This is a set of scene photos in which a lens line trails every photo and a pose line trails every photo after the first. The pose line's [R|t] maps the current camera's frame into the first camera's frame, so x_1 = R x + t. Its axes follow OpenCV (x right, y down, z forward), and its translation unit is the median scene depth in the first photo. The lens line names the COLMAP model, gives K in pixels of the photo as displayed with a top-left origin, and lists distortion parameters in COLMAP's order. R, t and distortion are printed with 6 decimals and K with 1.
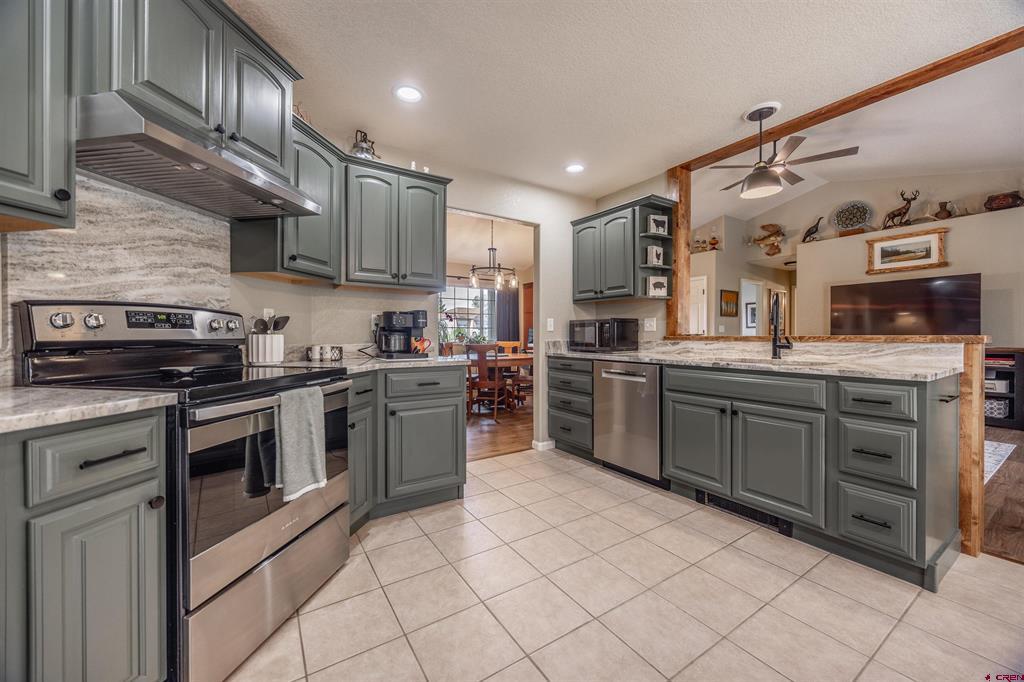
lens RADIAL K [[389.2, 0, 507.7], [0, 389.2, 337.3], [0, 0, 1]] dist [-0.001569, -0.000624]
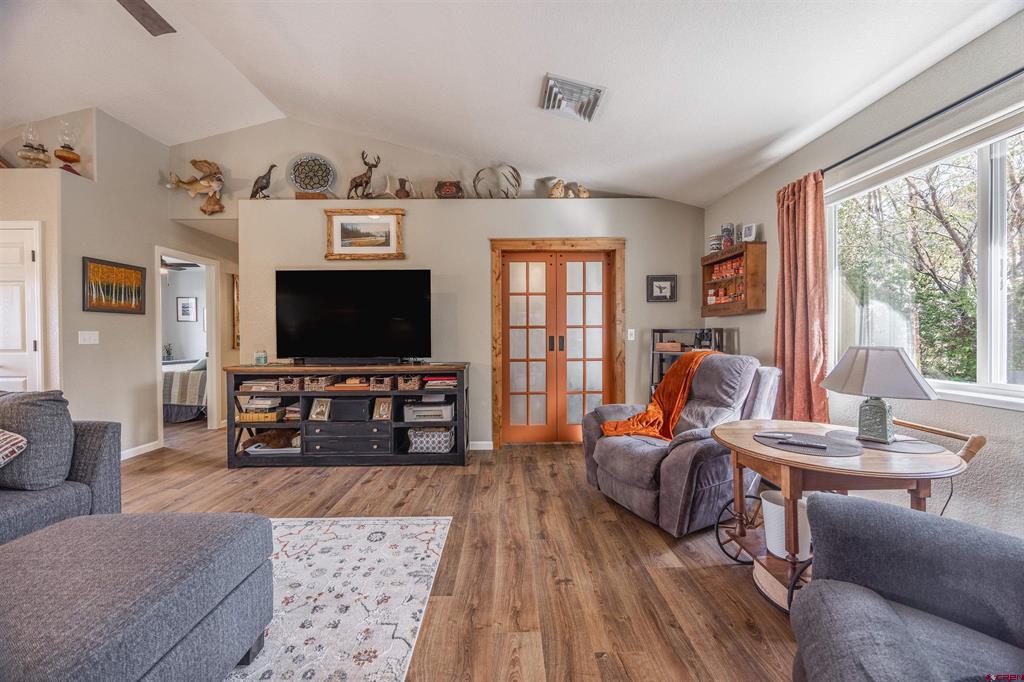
lens RADIAL K [[389.2, 0, 512.5], [0, 389.2, 337.5], [0, 0, 1]] dist [-0.001569, -0.000624]
pose [[0.525520, -0.009633, 0.850727, 0.595886], [0.009315, 0.999941, 0.005569, -0.028147], [-0.850730, 0.004998, 0.525579, 0.415885]]
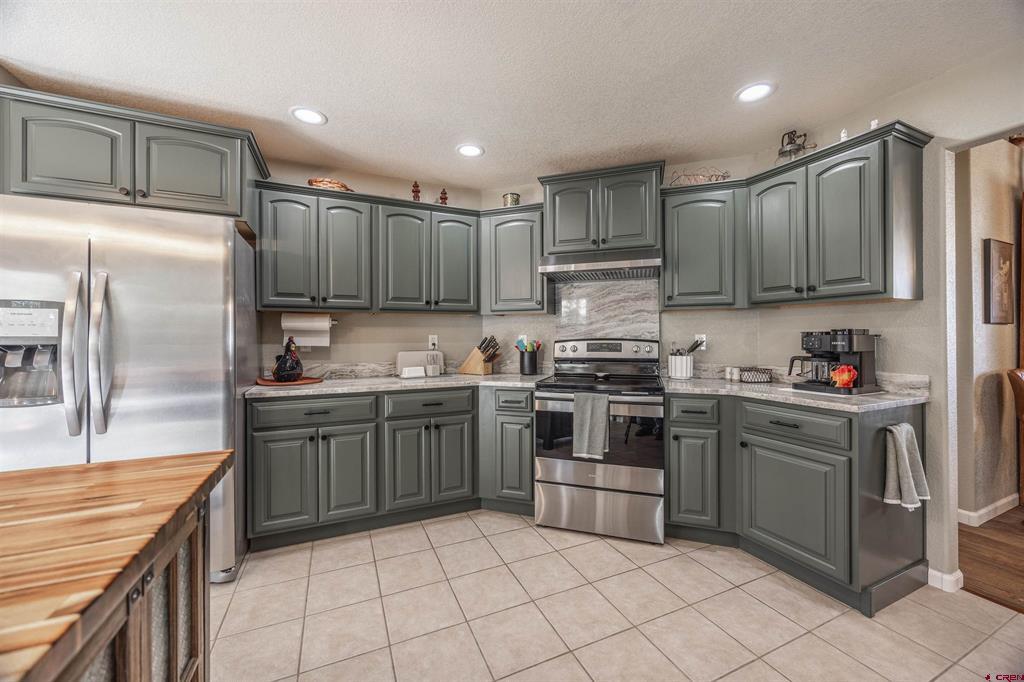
lens RADIAL K [[389.2, 0, 517.0], [0, 389.2, 338.1], [0, 0, 1]] dist [-0.001569, -0.000624]
pose [[-0.132127, 0.004741, -0.991221, 0.328768], [0.001485, 0.999988, 0.004585, -0.031823], [0.991232, -0.000867, -0.132133, 0.270982]]
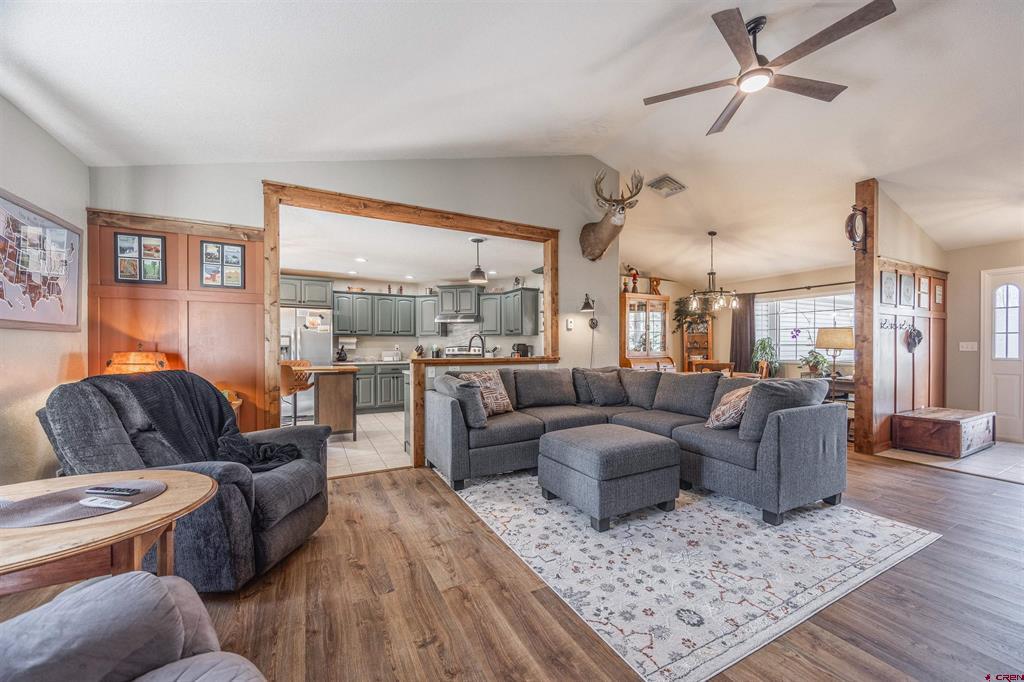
lens RADIAL K [[389.2, 0, 528.3], [0, 389.2, 347.9], [0, 0, 1]] dist [-0.001569, -0.000624]
pose [[-0.058719, 0.005730, -0.998258, 1.264193], [-0.002194, 0.999980, 0.005869, -0.031862], [0.998272, 0.002535, -0.058705, 0.677943]]
